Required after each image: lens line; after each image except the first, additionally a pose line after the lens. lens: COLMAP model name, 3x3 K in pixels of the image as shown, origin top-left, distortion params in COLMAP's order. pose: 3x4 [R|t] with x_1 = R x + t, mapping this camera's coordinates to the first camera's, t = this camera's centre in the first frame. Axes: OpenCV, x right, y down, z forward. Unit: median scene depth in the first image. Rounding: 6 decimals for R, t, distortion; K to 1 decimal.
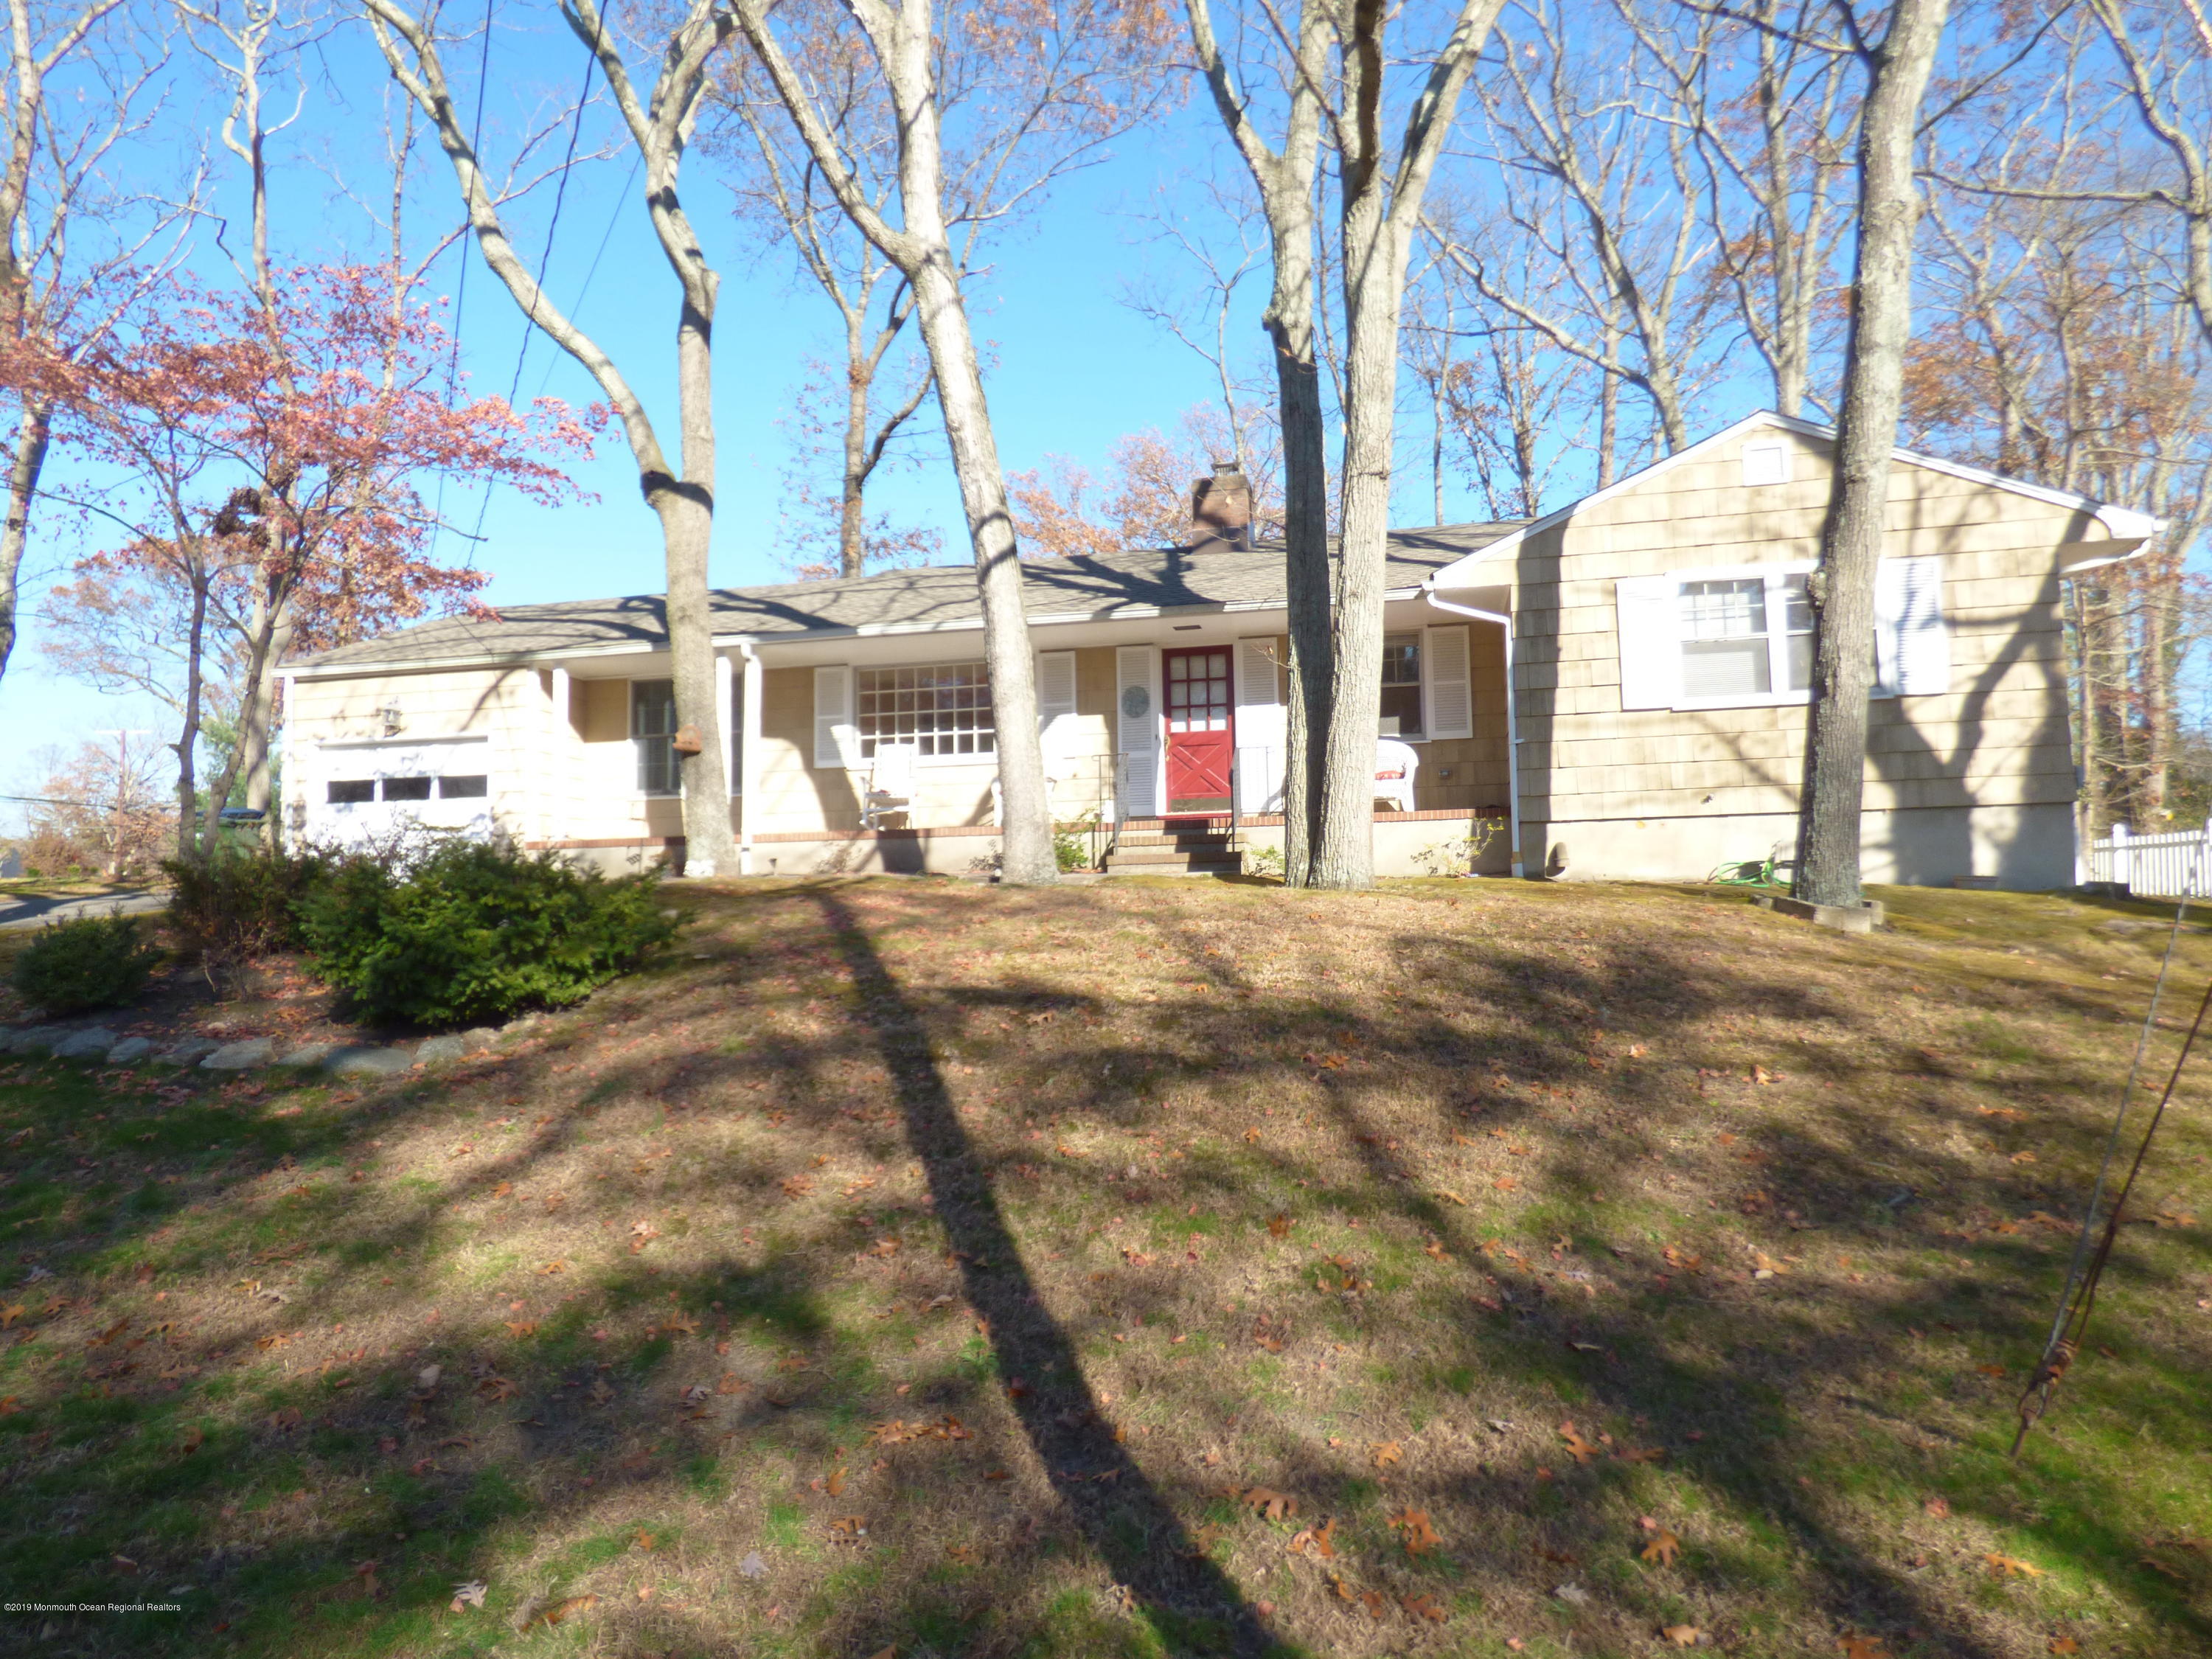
lens RADIAL K [[1339.8, 0, 1067.0], [0, 1339.8, 824.8], [0, 0, 1]] dist [0.005261, -0.011400]
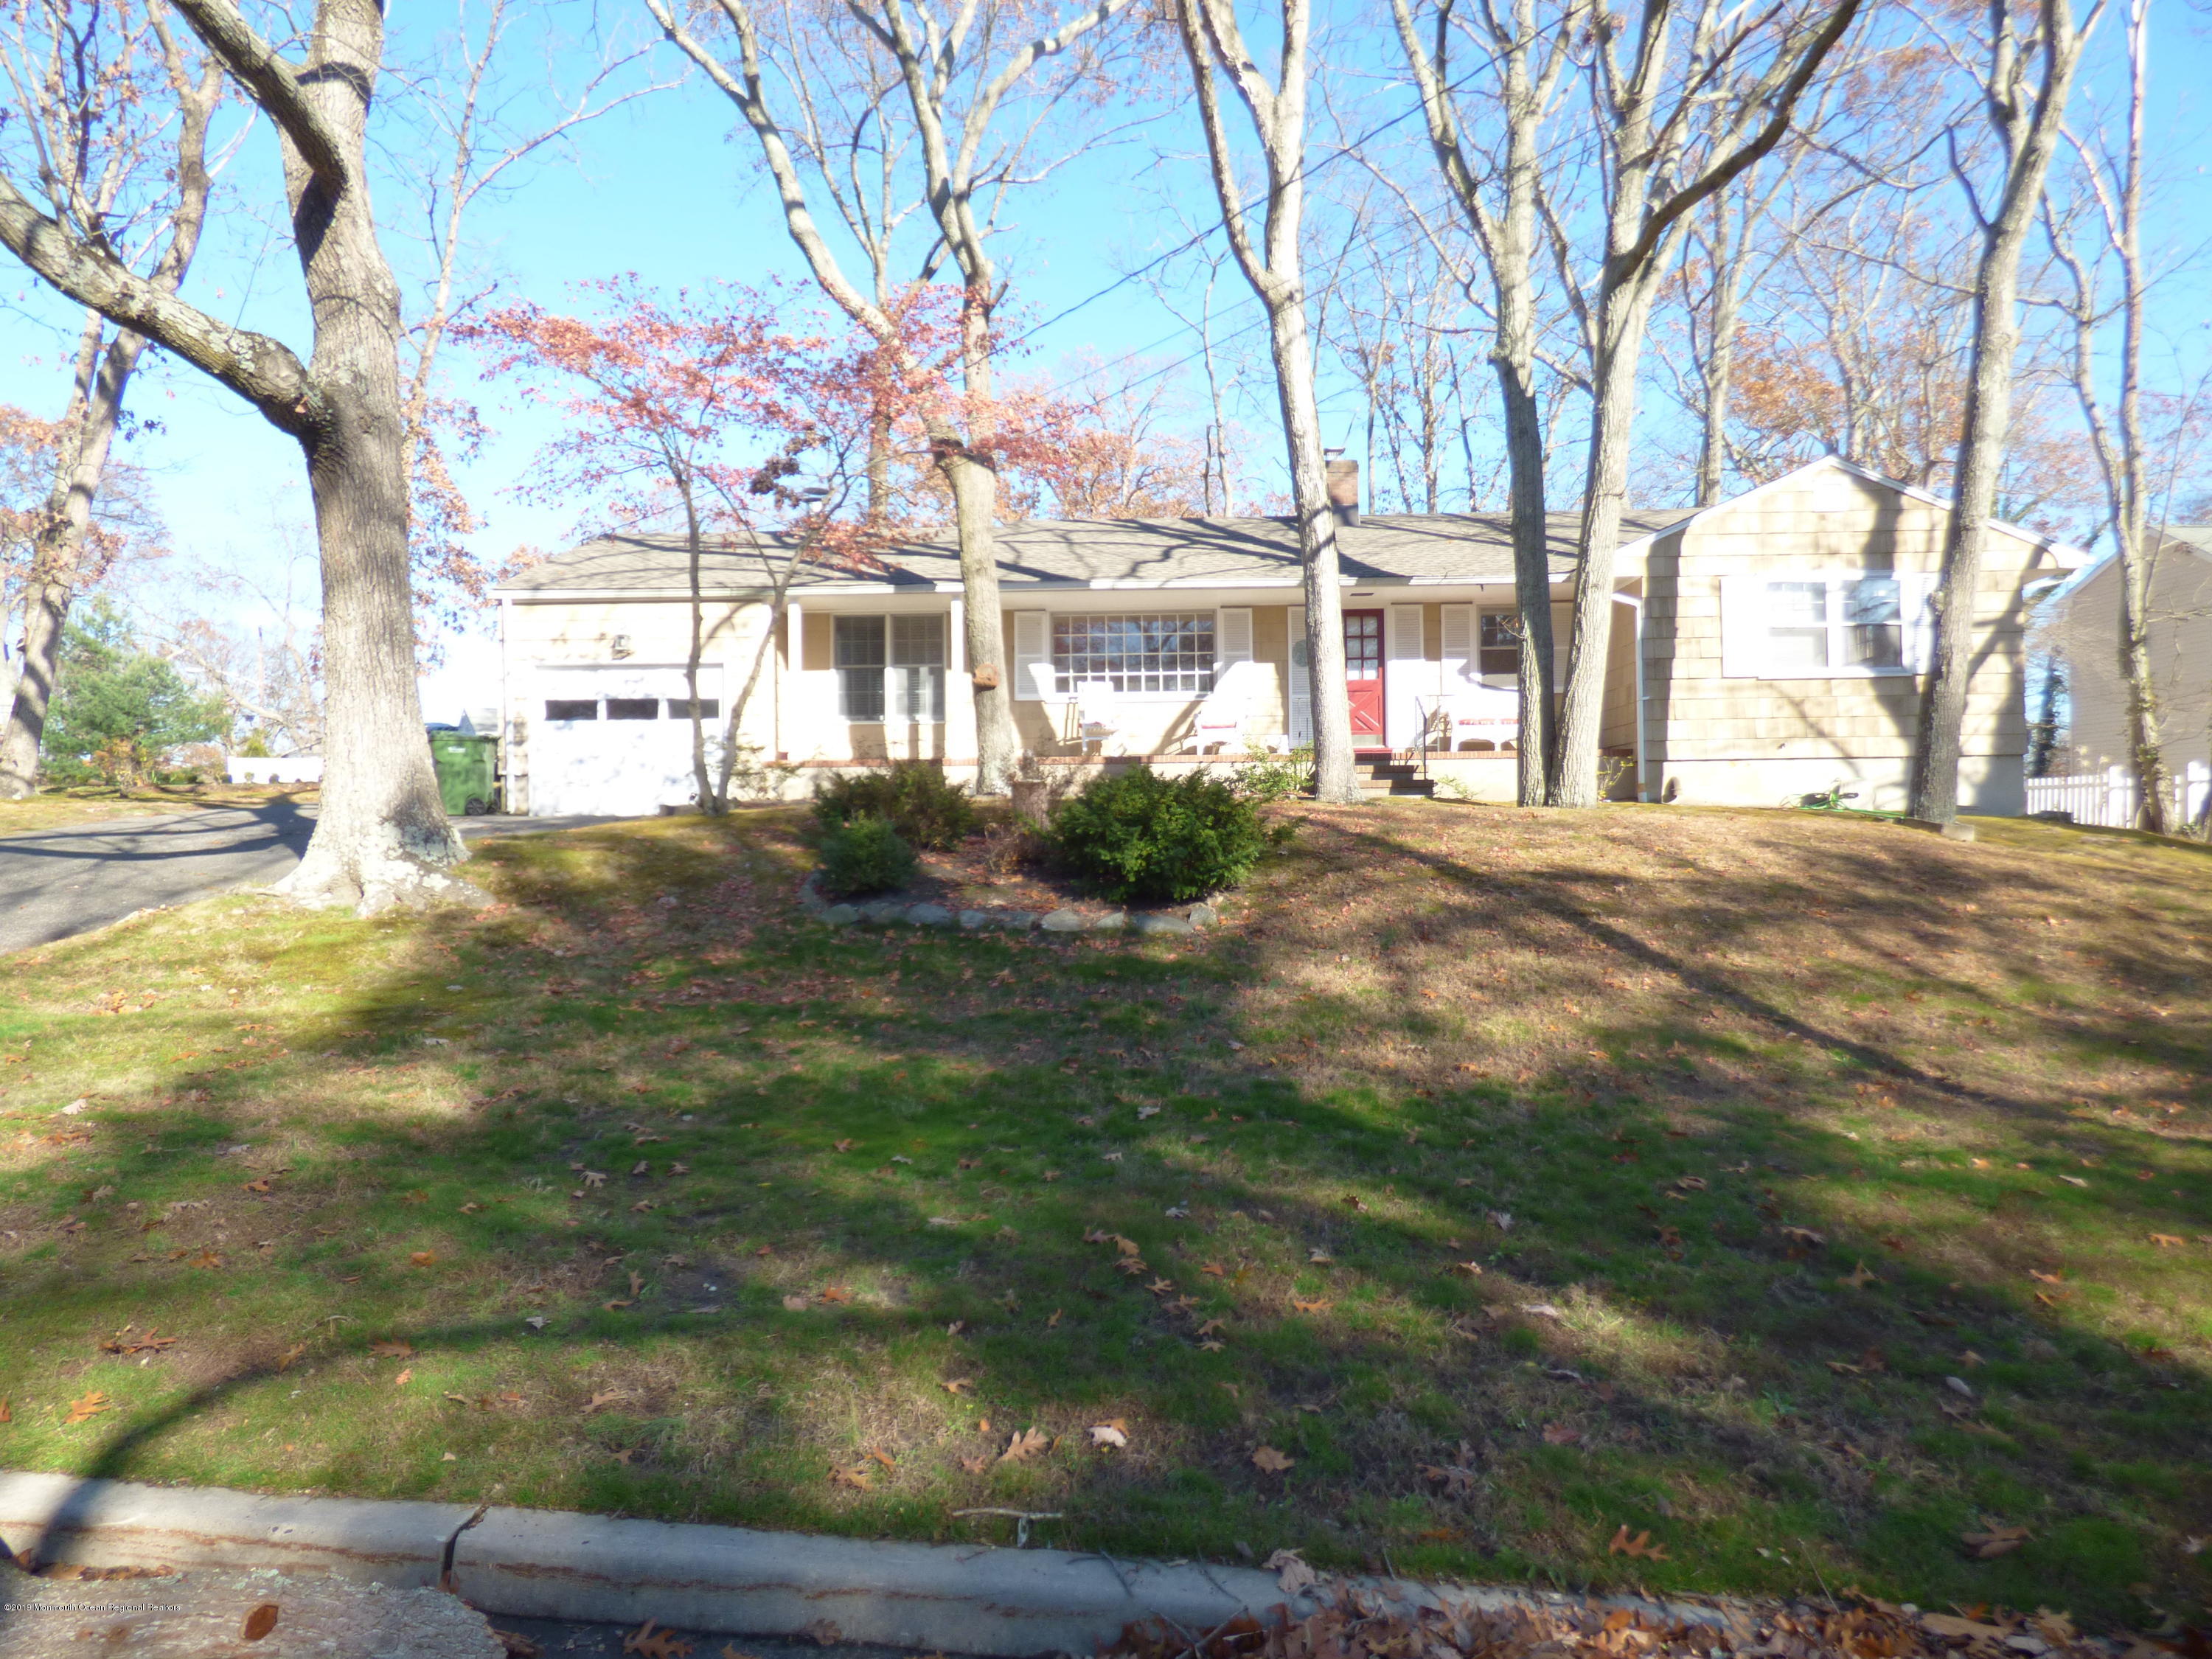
lens RADIAL K [[1339.8, 0, 1084.2], [0, 1339.8, 831.1], [0, 0, 1]] dist [0.005261, -0.011400]
pose [[0.979270, 0.007998, 0.202403, -0.460795], [-0.020090, 0.998128, 0.057760, 0.002113], [-0.201562, -0.060629, 0.977597, -0.172032]]
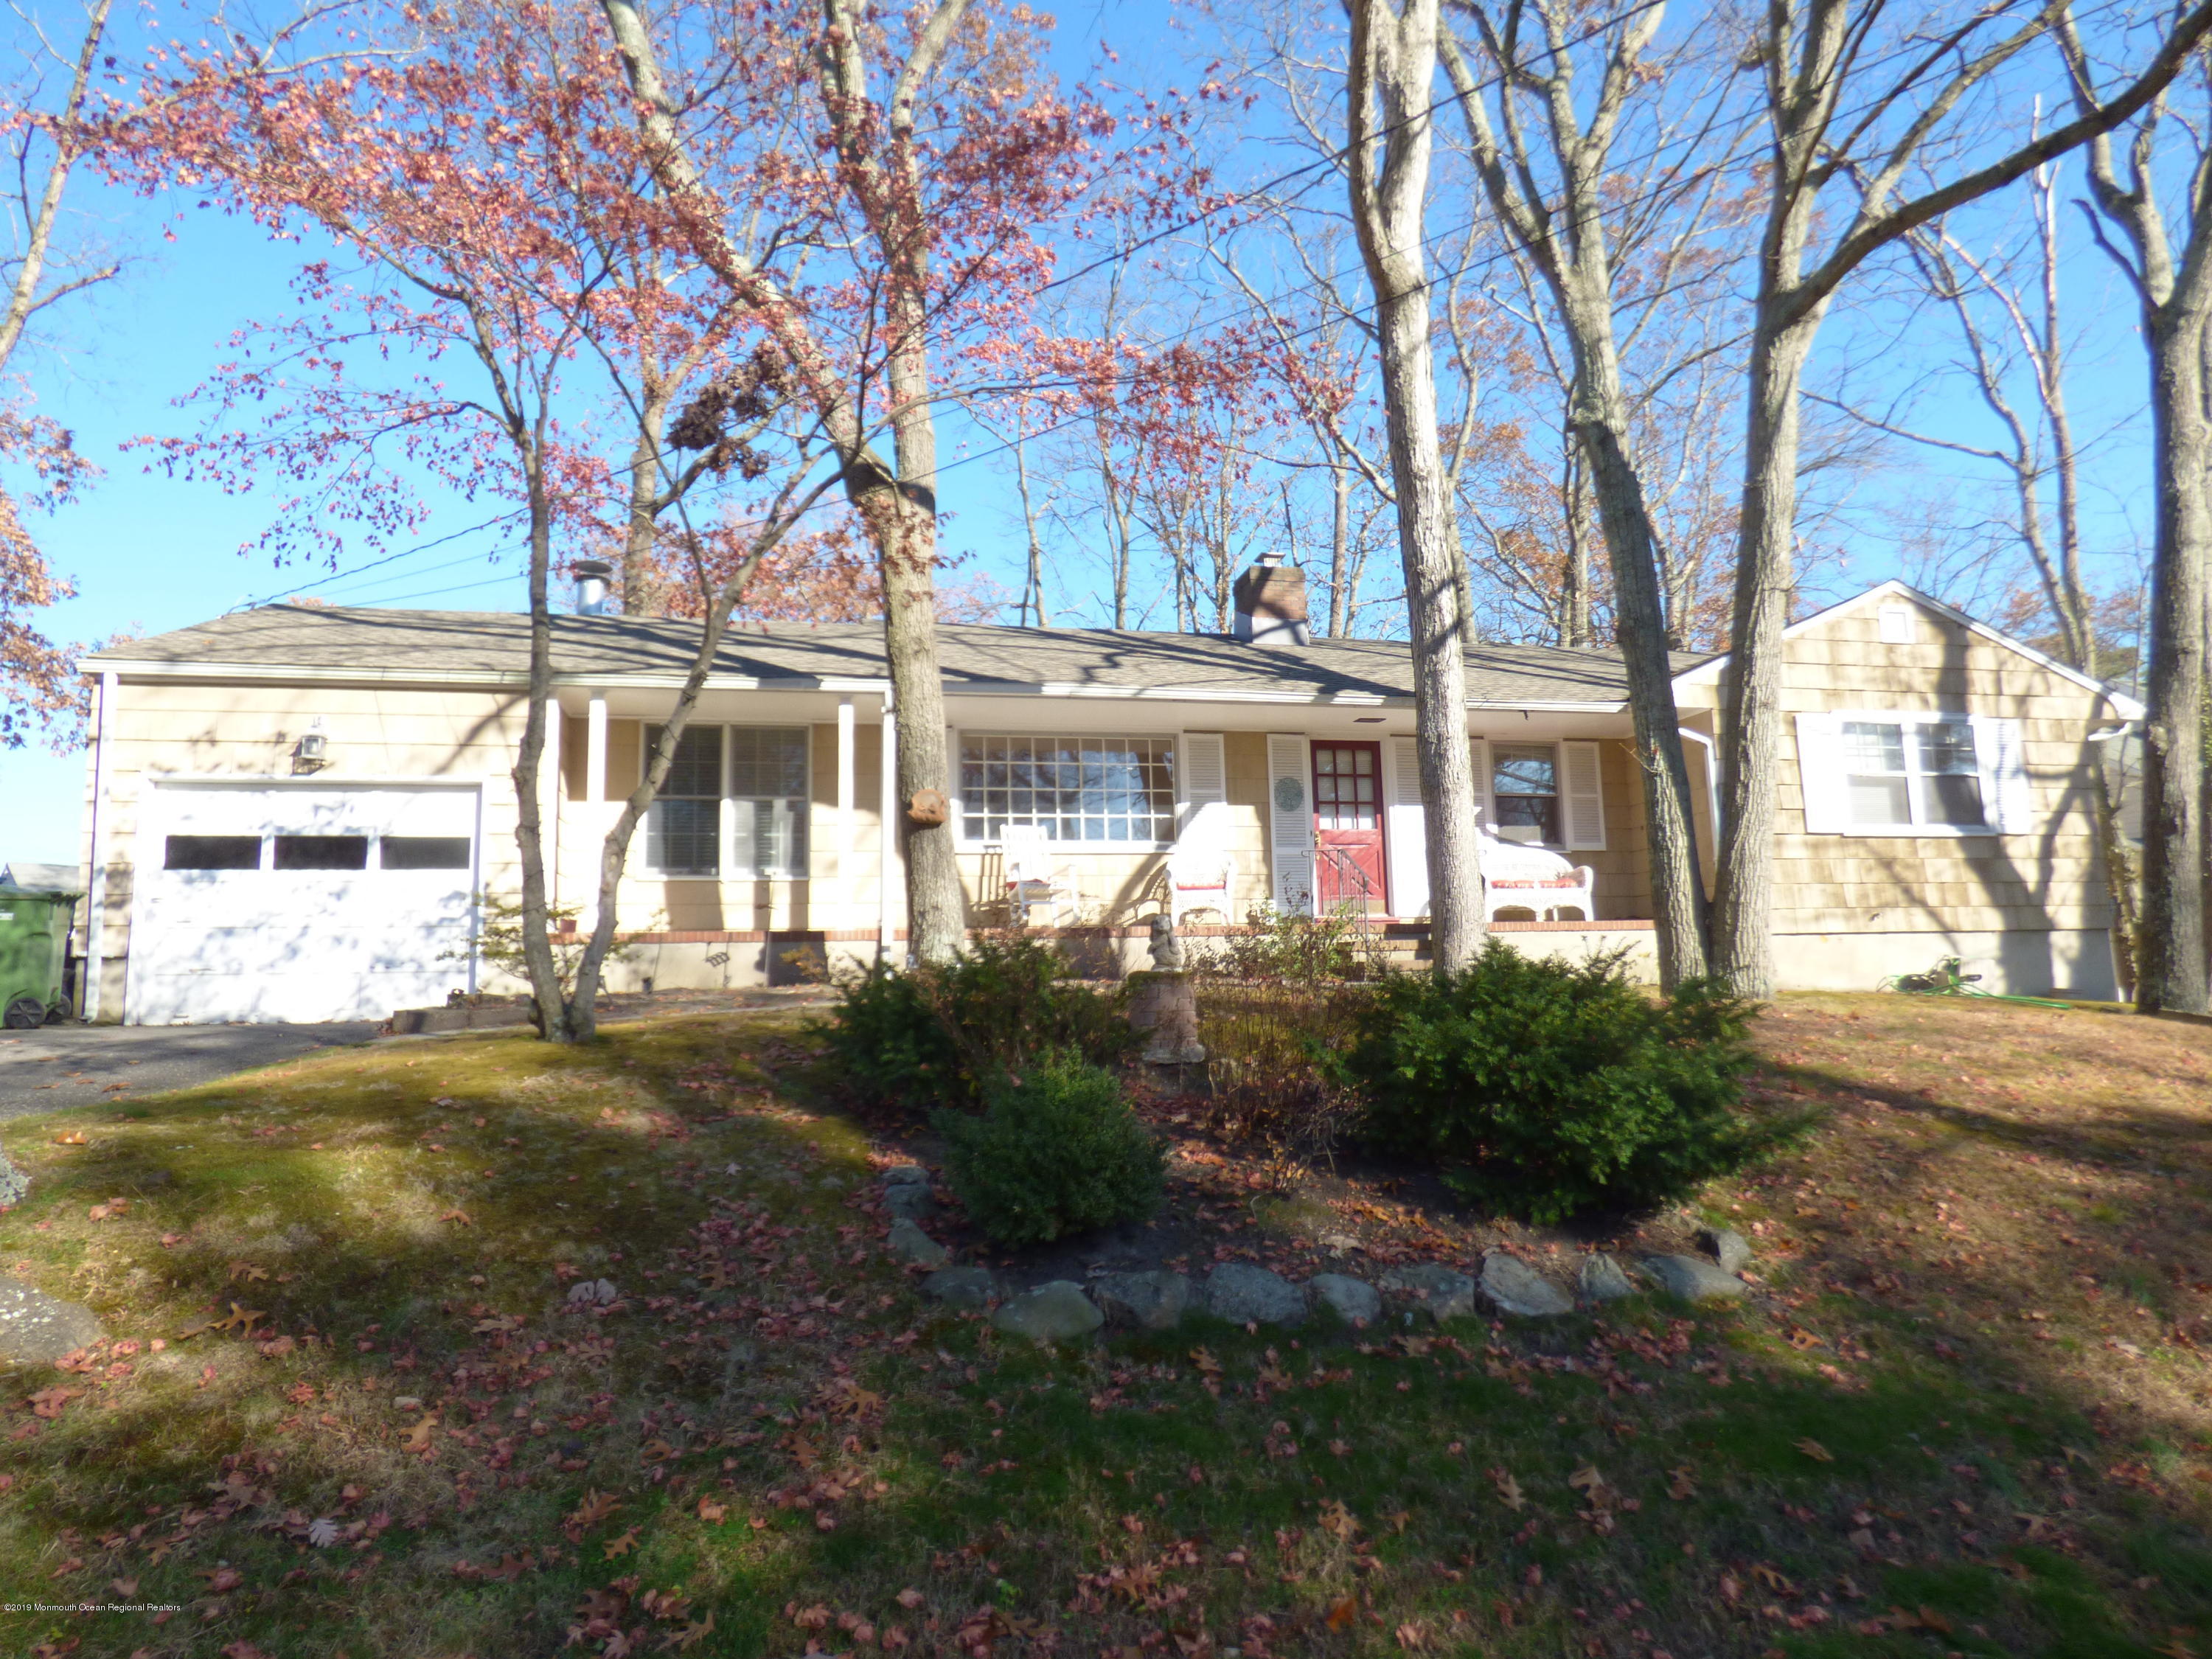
lens RADIAL K [[1339.8, 0, 1093.8], [0, 1339.8, 833.5], [0, 0, 1]] dist [0.005261, -0.011400]
pose [[0.898103, 0.052315, 0.436663, -0.569985], [-0.022106, 0.997015, -0.073982, 0.007833], [-0.439230, 0.056790, 0.896578, 0.275254]]
